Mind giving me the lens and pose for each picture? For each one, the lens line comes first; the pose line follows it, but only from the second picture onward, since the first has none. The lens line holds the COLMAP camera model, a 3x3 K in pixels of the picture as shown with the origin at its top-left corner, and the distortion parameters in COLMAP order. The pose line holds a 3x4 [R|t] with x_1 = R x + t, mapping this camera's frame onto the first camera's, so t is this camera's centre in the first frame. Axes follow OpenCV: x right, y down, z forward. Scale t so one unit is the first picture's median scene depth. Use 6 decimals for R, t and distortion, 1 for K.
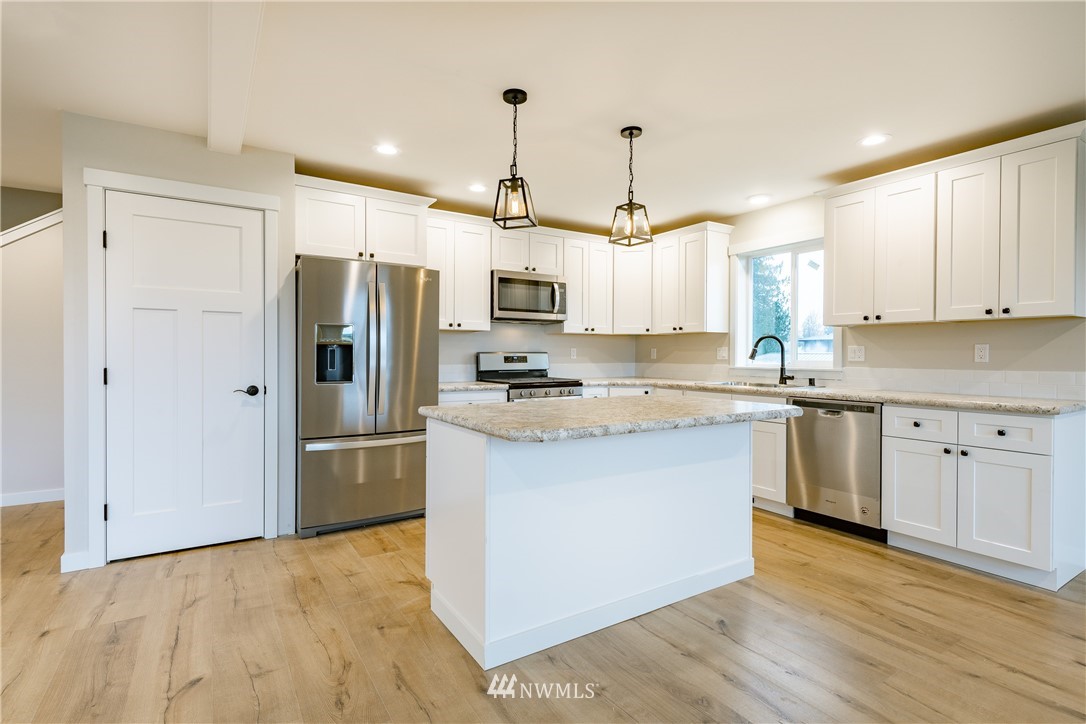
lens RADIAL K [[527.7, 0, 544.2], [0, 527.7, 354.5], [0, 0, 1]] dist [0.009410, -0.001697]
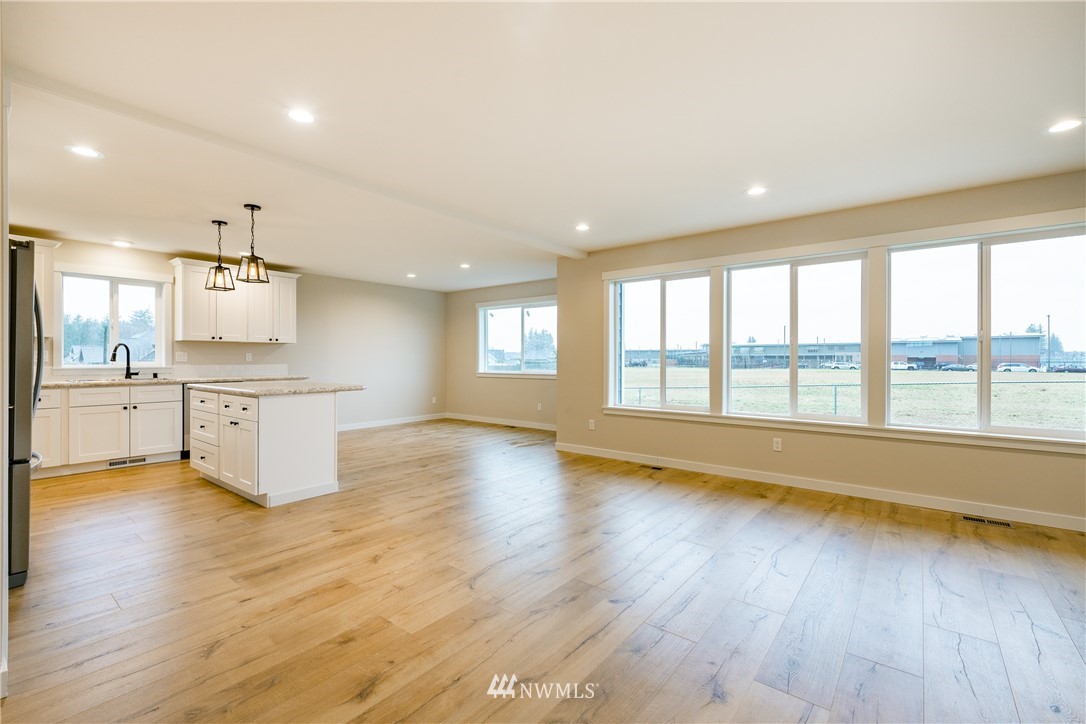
lens RADIAL K [[467.3, 0, 541.8], [0, 467.3, 357.0], [0, 0, 1]] dist [0.018290, -0.010774]
pose [[-0.324030, -0.001235, 0.946046, -1.503483], [-0.003432, 0.999994, 0.000130, -0.007230], [-0.946041, -0.003205, -0.324032, 0.511145]]
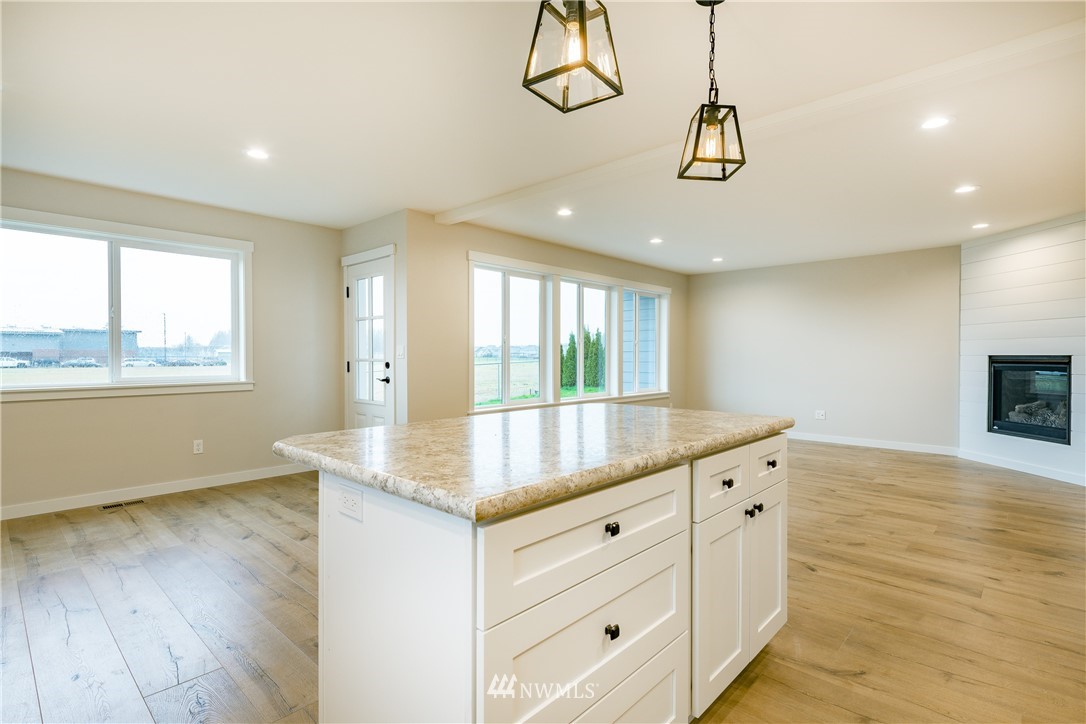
lens RADIAL K [[527.7, 0, 544.2], [0, 527.7, 354.5], [0, 0, 1]] dist [0.009410, -0.001697]
pose [[-0.967565, -0.004156, -0.252587, 0.287125], [-0.003986, 0.999991, -0.001185, 0.001007], [0.252589, -0.000140, -0.967574, 1.374766]]
